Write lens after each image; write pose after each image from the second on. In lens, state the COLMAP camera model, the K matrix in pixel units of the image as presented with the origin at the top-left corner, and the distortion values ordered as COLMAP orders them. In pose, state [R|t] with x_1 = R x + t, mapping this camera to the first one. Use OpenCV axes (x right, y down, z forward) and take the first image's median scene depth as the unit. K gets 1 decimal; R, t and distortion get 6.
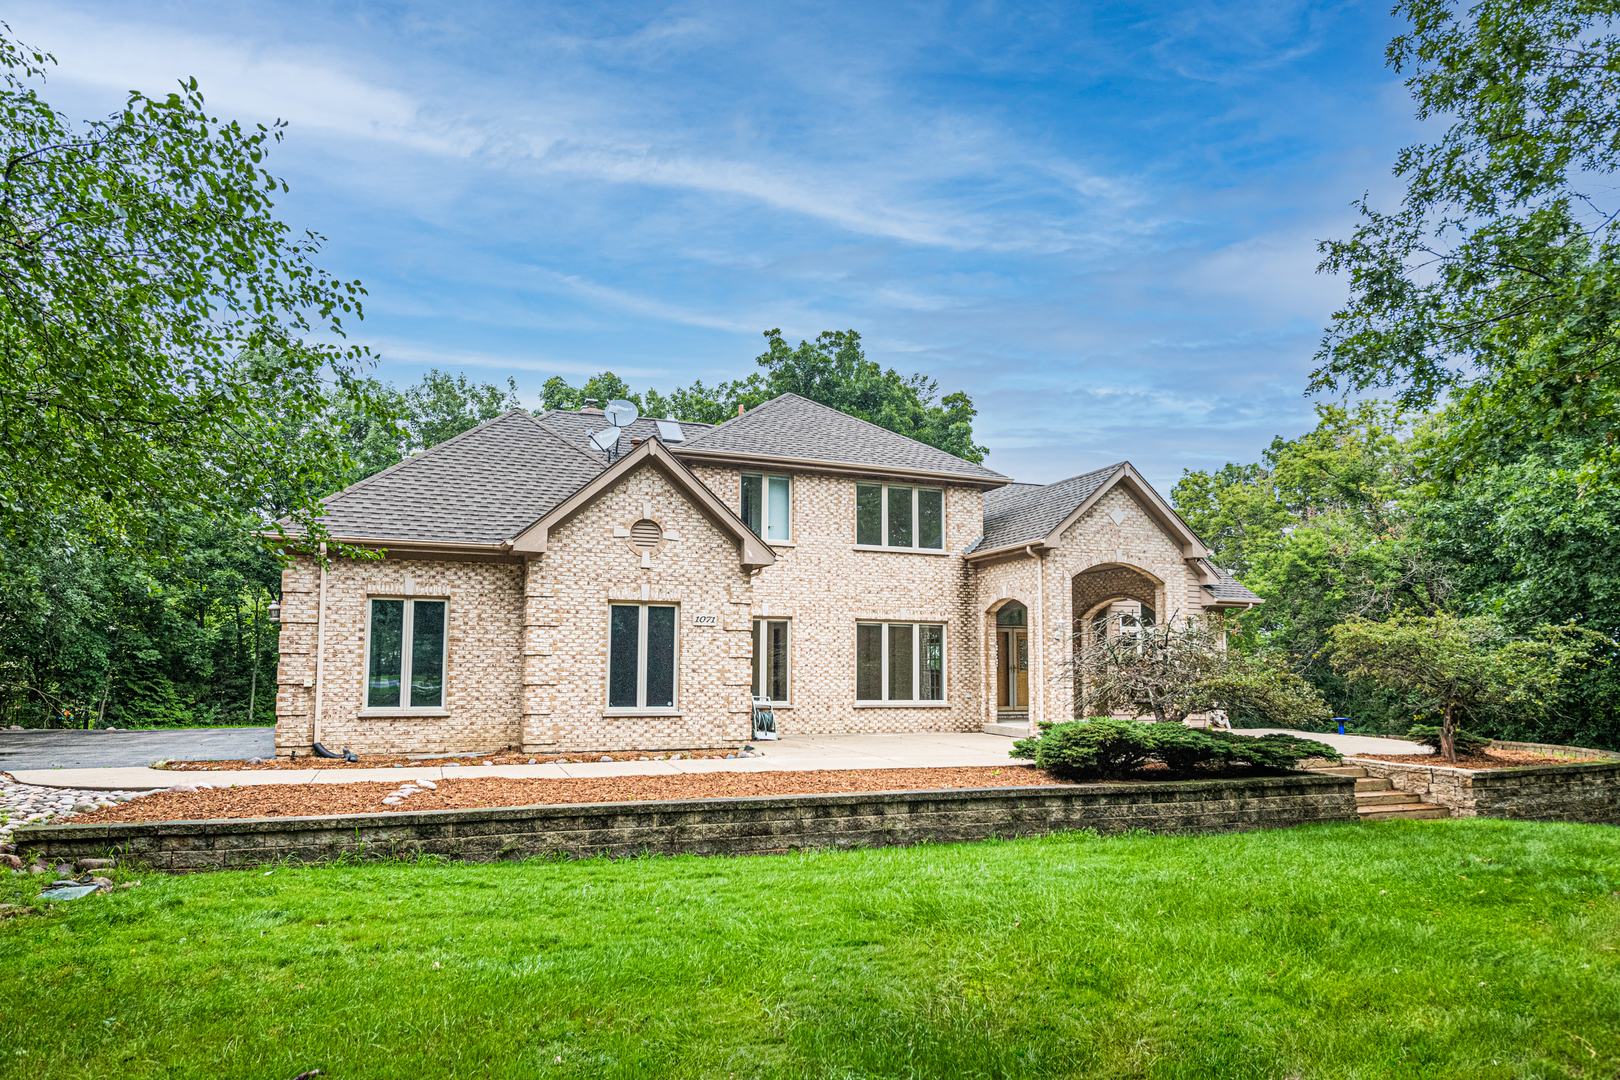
lens RADIAL K [[1076.7, 0, 764.4], [0, 1076.7, 551.4], [0, 0, 1]] dist [0.020425, -0.003980]
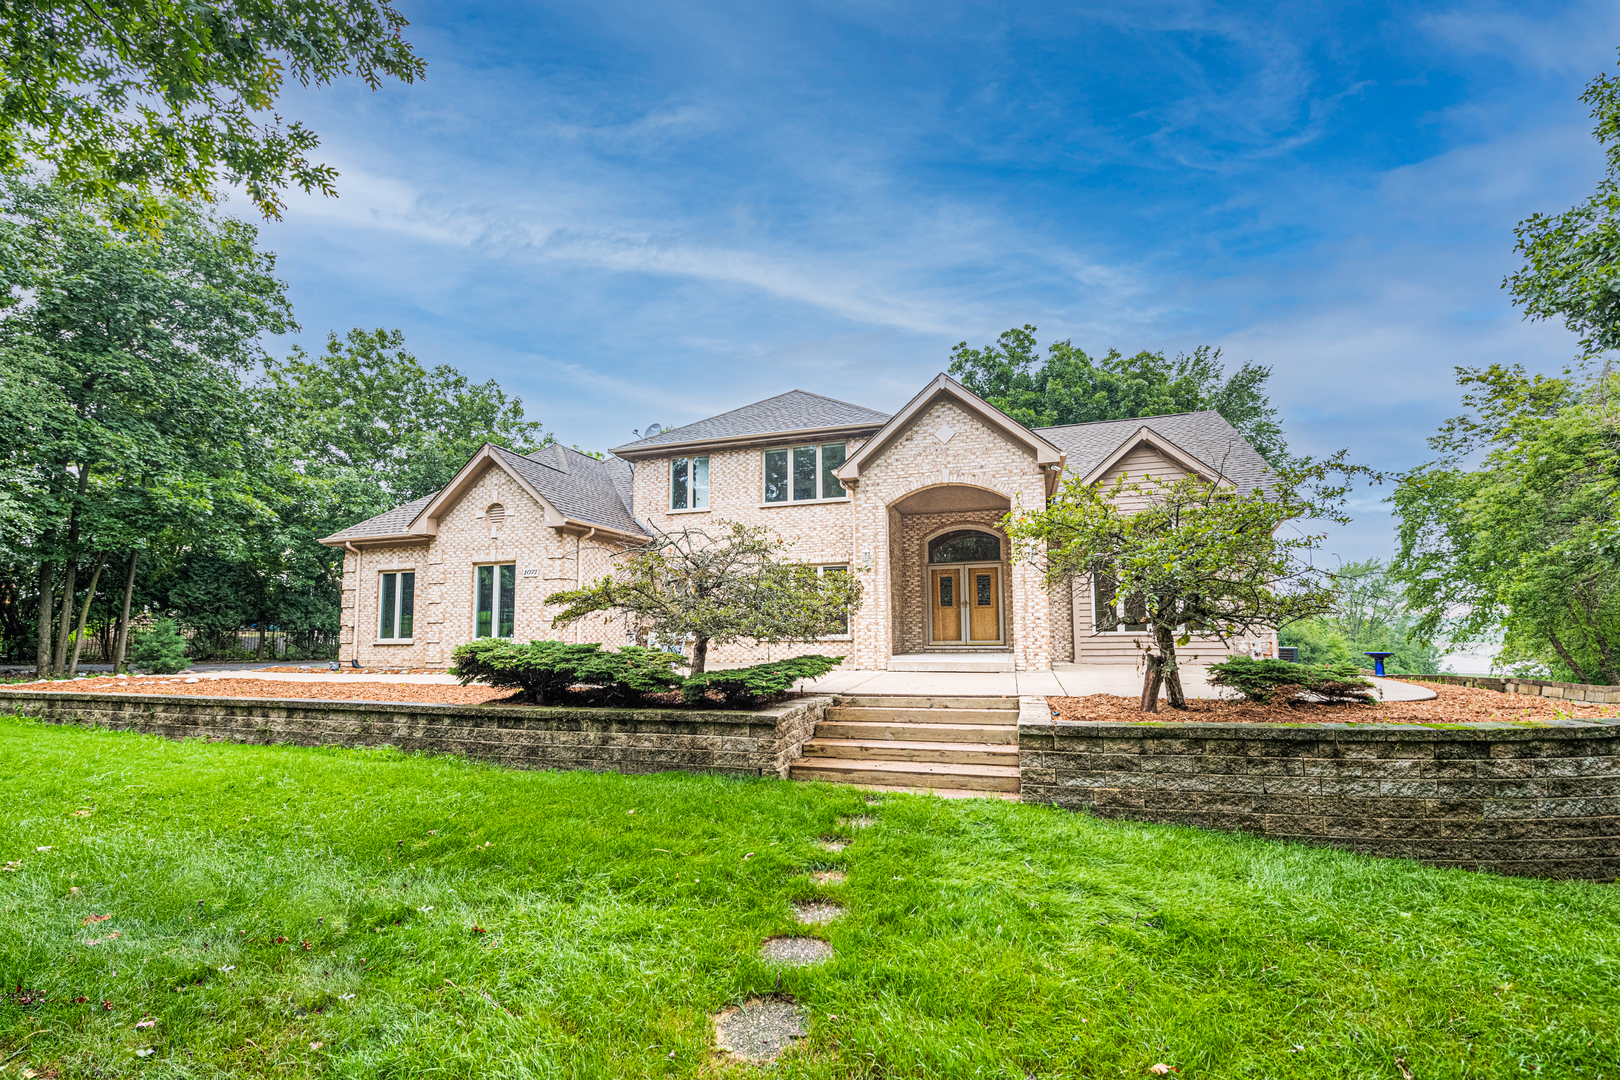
lens RADIAL K [[696.7, 0, 810.0], [0, 696.7, 540.0], [0, 0, 1]] dist [0.000041, -0.000841]
pose [[0.756440, -0.101302, -0.646171, 0.844951], [0.085927, 0.994762, -0.055362, 0.111618], [0.648394, -0.013646, 0.761182, 0.627651]]
